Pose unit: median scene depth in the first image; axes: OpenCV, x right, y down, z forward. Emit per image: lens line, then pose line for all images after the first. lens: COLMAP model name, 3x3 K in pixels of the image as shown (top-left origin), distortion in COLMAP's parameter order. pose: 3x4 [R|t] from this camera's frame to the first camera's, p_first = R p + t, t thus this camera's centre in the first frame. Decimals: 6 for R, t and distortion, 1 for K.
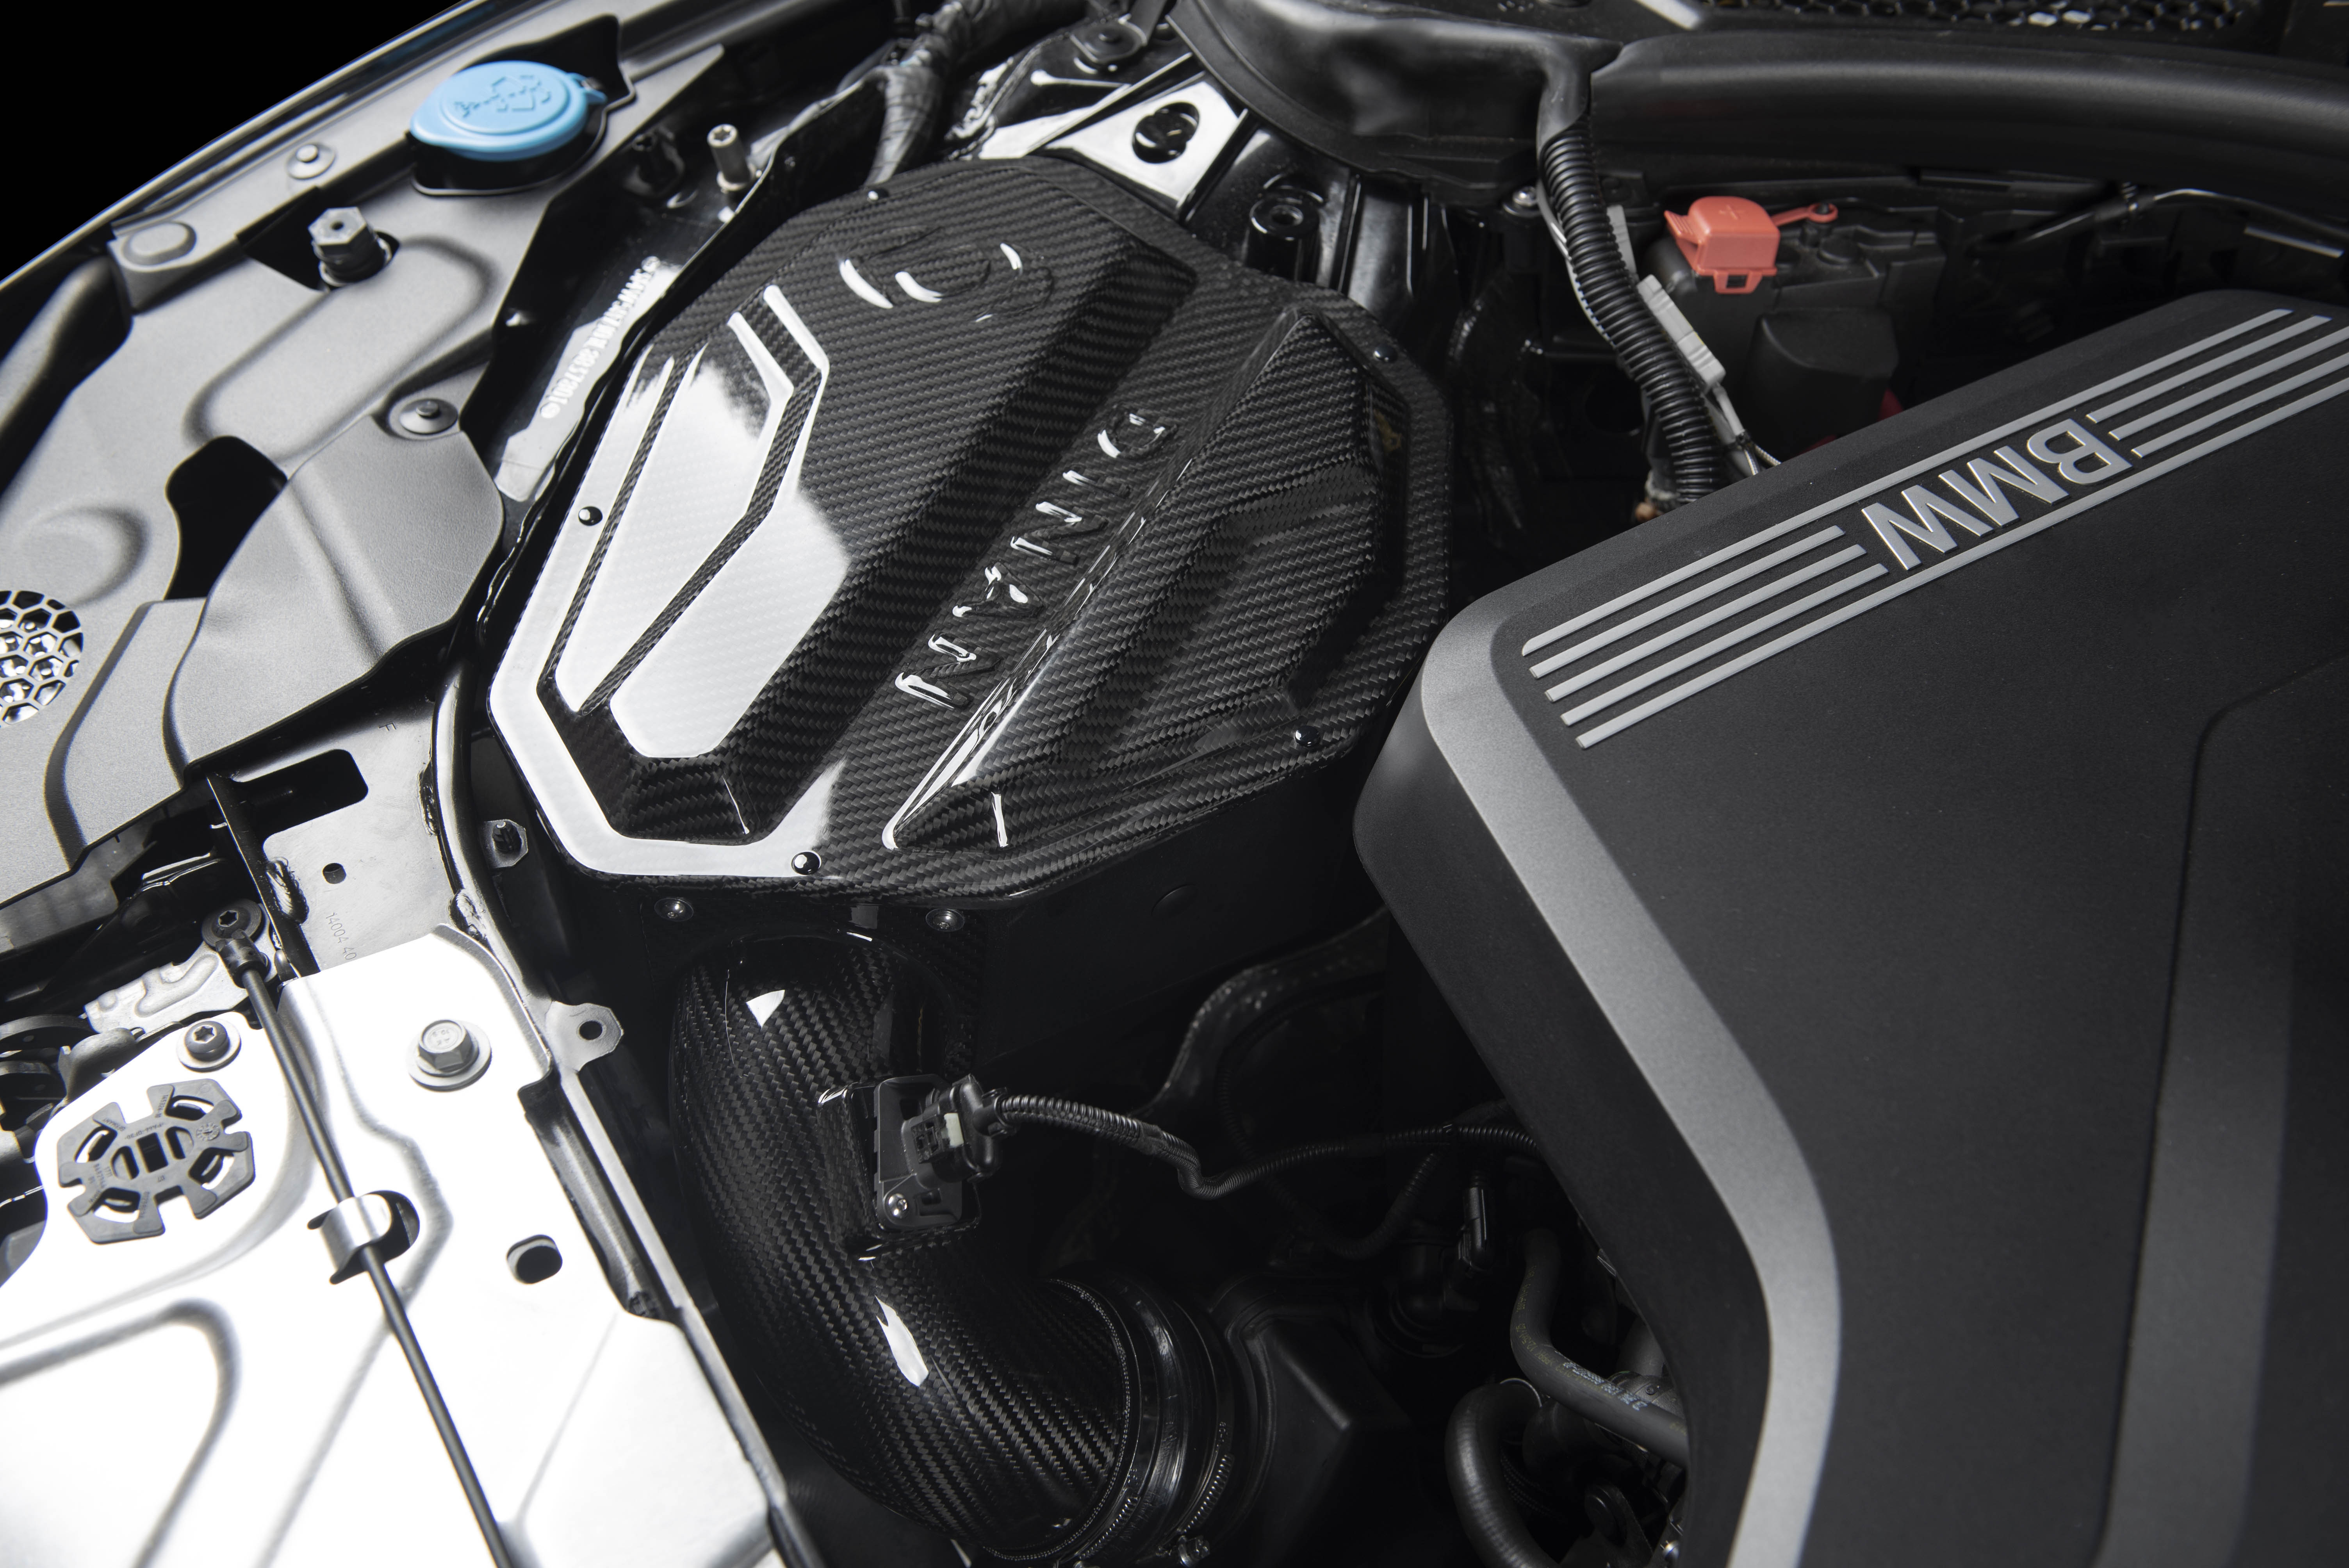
lens RADIAL K [[2295.2, 0, 1213.6], [0, 2295.2, 817.7], [0, 0, 1]] dist [0.031086, 0.000000]
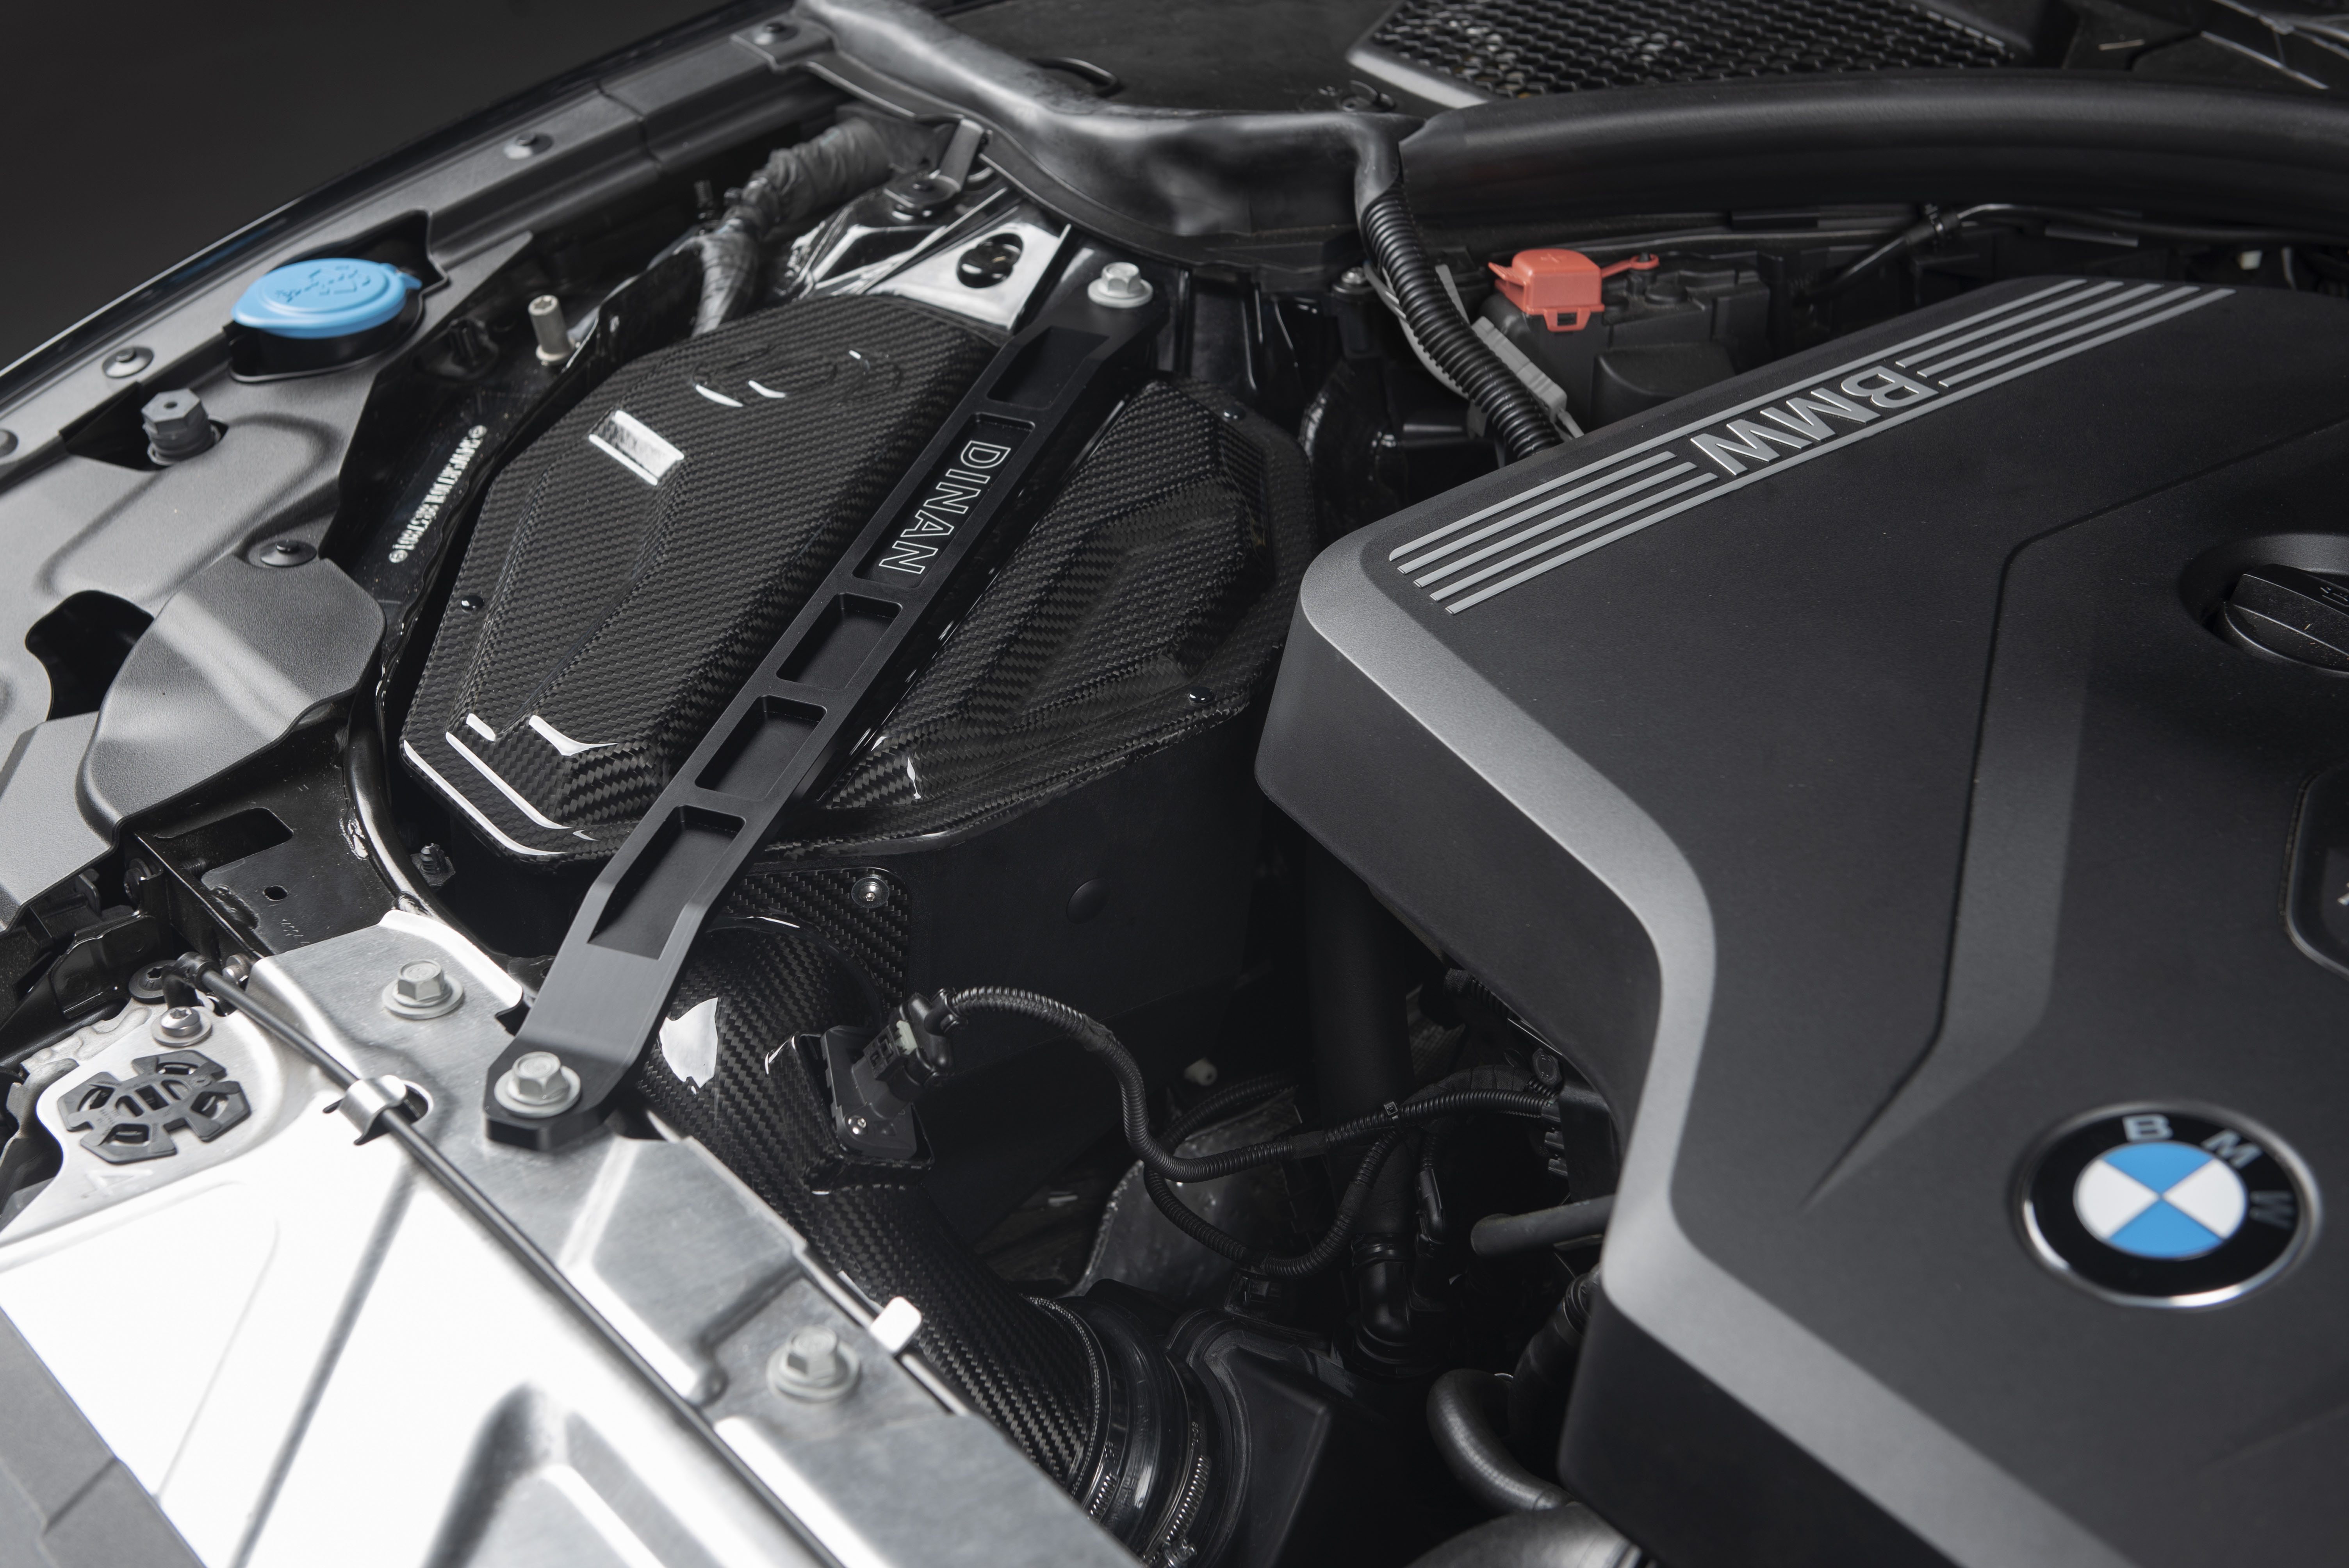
lens RADIAL K [[3802.3, 0, 1173.4], [0, 3802.3, 784.3], [0, 0, 1]] dist [0.069311, 0.000000]
pose [[0.993235, -0.097763, 0.062656, -0.073154], [0.111845, 0.950496, -0.289910, 0.439009], [-0.031211, 0.294956, 0.955001, -0.554142]]
